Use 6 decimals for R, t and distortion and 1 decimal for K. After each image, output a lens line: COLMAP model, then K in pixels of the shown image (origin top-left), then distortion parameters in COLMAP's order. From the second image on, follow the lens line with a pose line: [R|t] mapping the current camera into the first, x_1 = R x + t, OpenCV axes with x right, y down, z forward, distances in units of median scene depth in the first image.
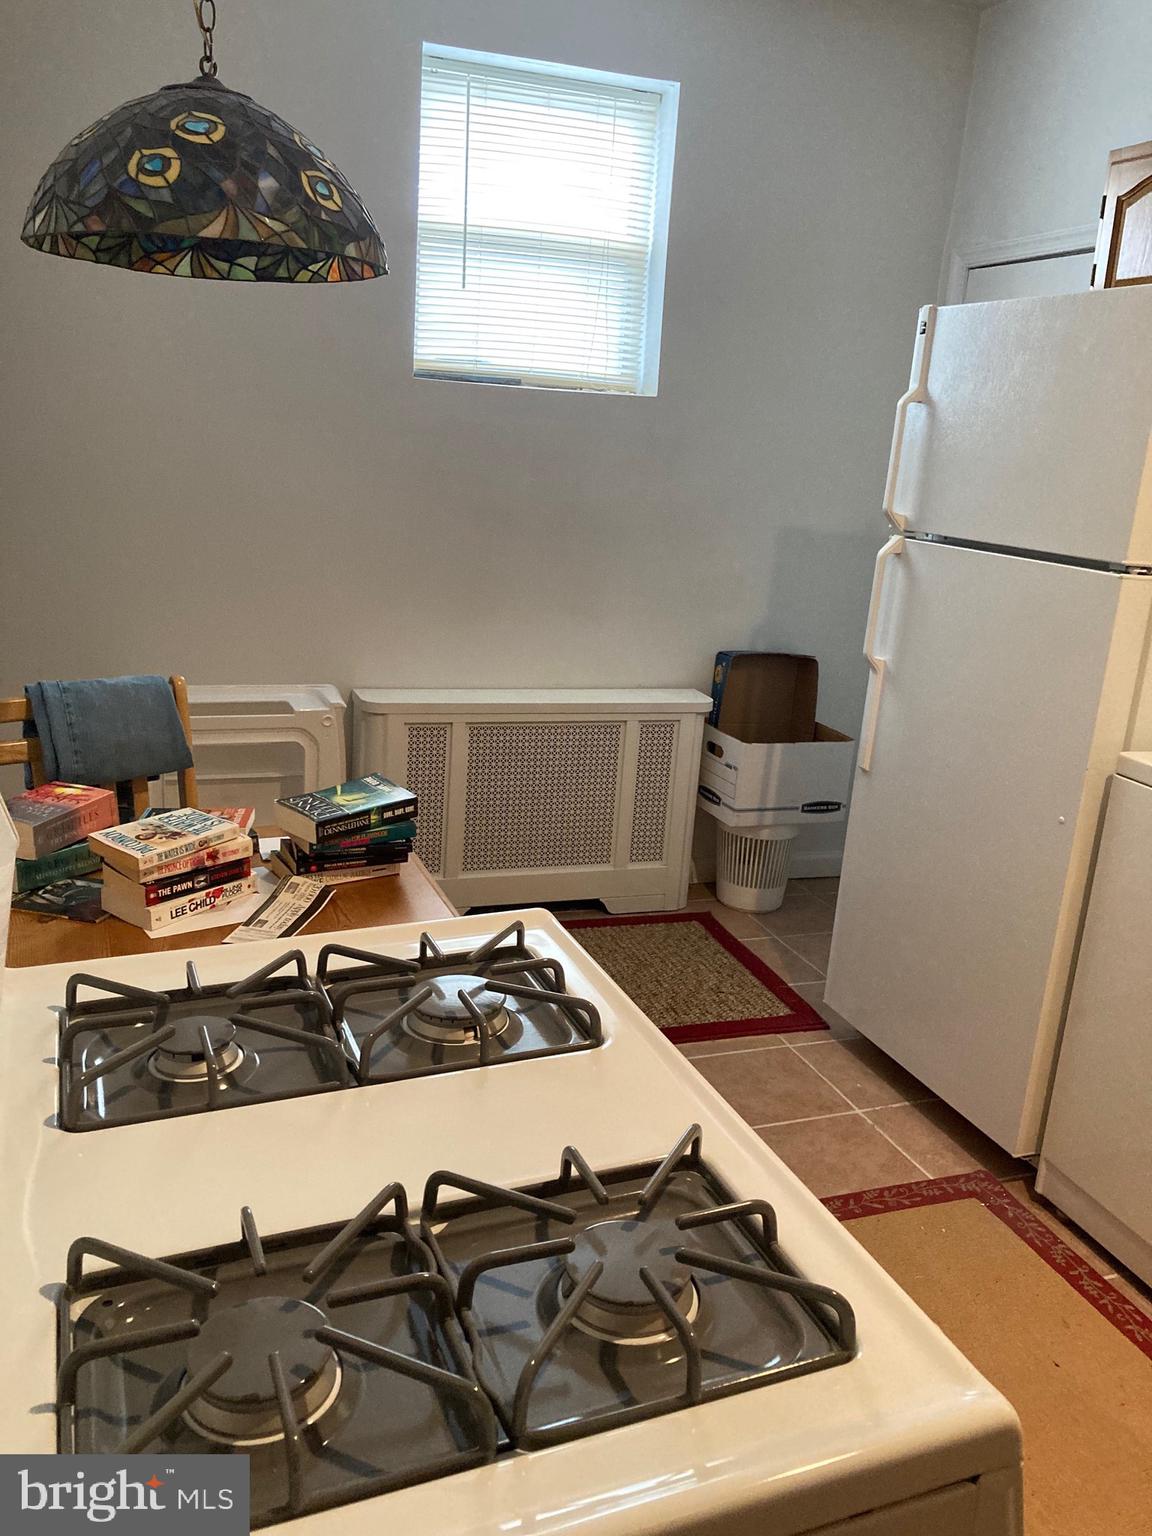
lens RADIAL K [[1257.2, 0, 585.1], [0, 1257.2, 773.3], [0, 0, 1]] dist [0.061960, -0.052334]
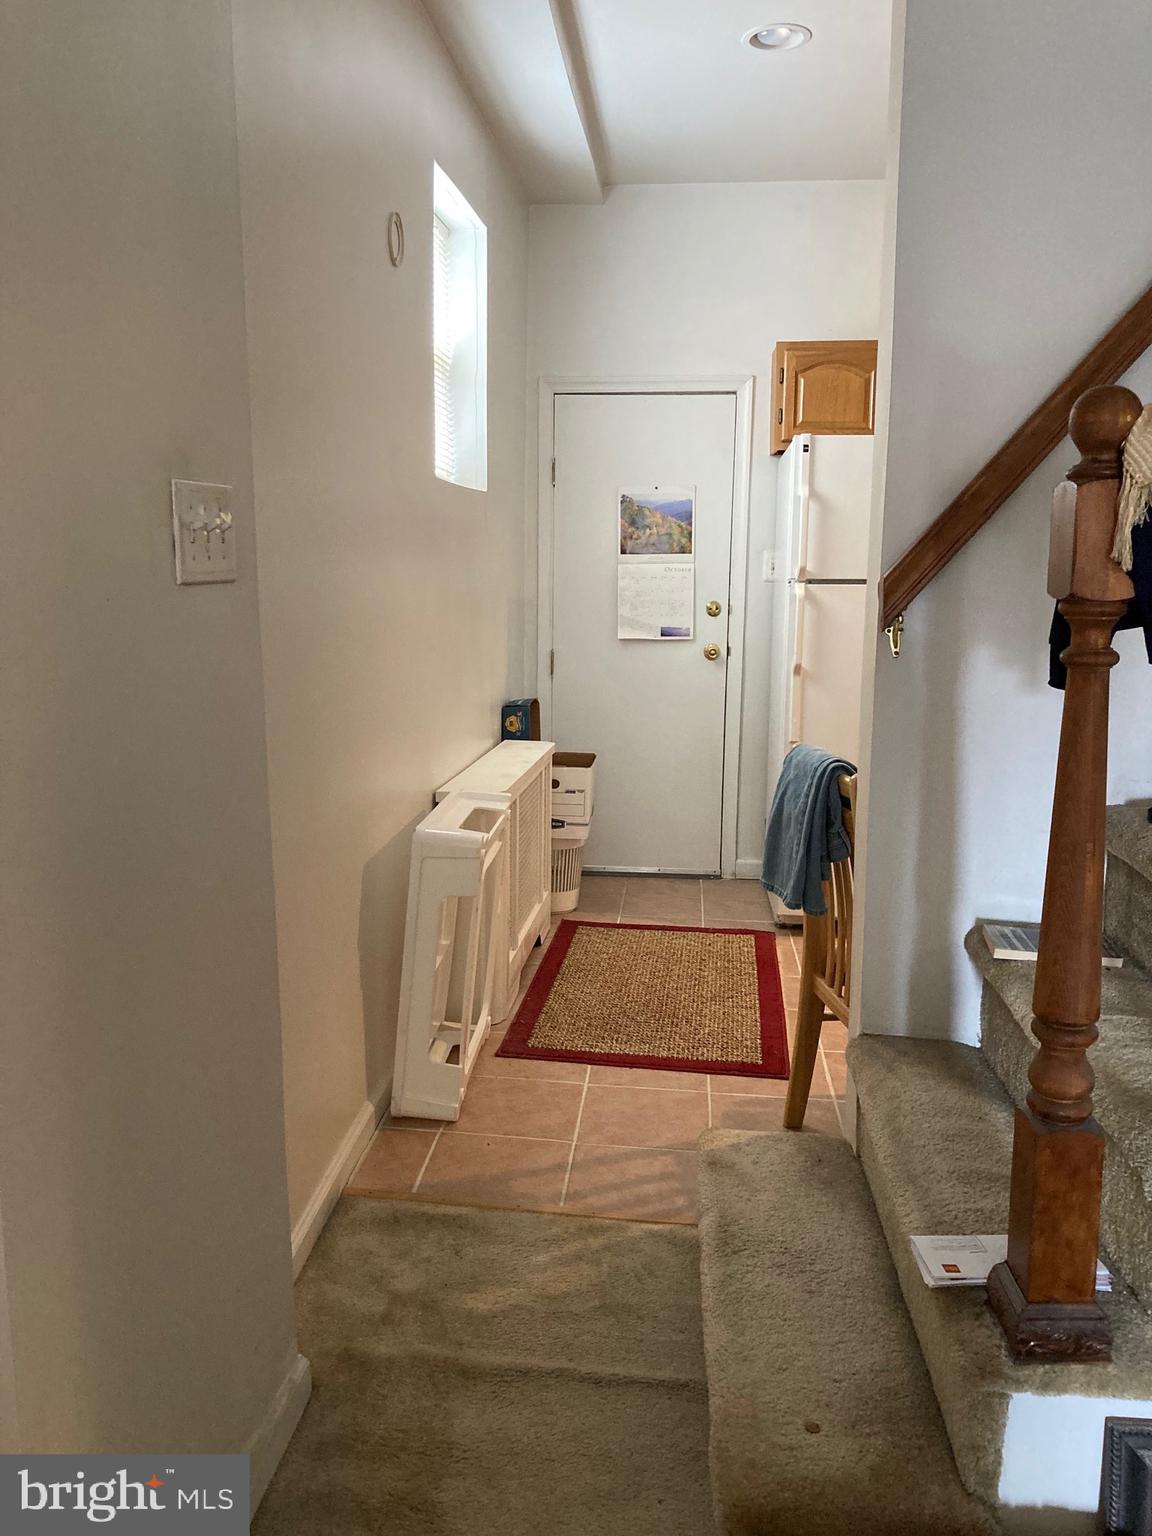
lens RADIAL K [[1257.2, 0, 569.2], [0, 1257.2, 760.8], [0, 0, 1]] dist [0.061960, -0.052334]
pose [[0.458376, -0.212581, 0.862961, -0.918937], [0.258748, 0.960832, 0.099252, -0.153836], [-0.850259, 0.177795, 0.495427, 0.399138]]
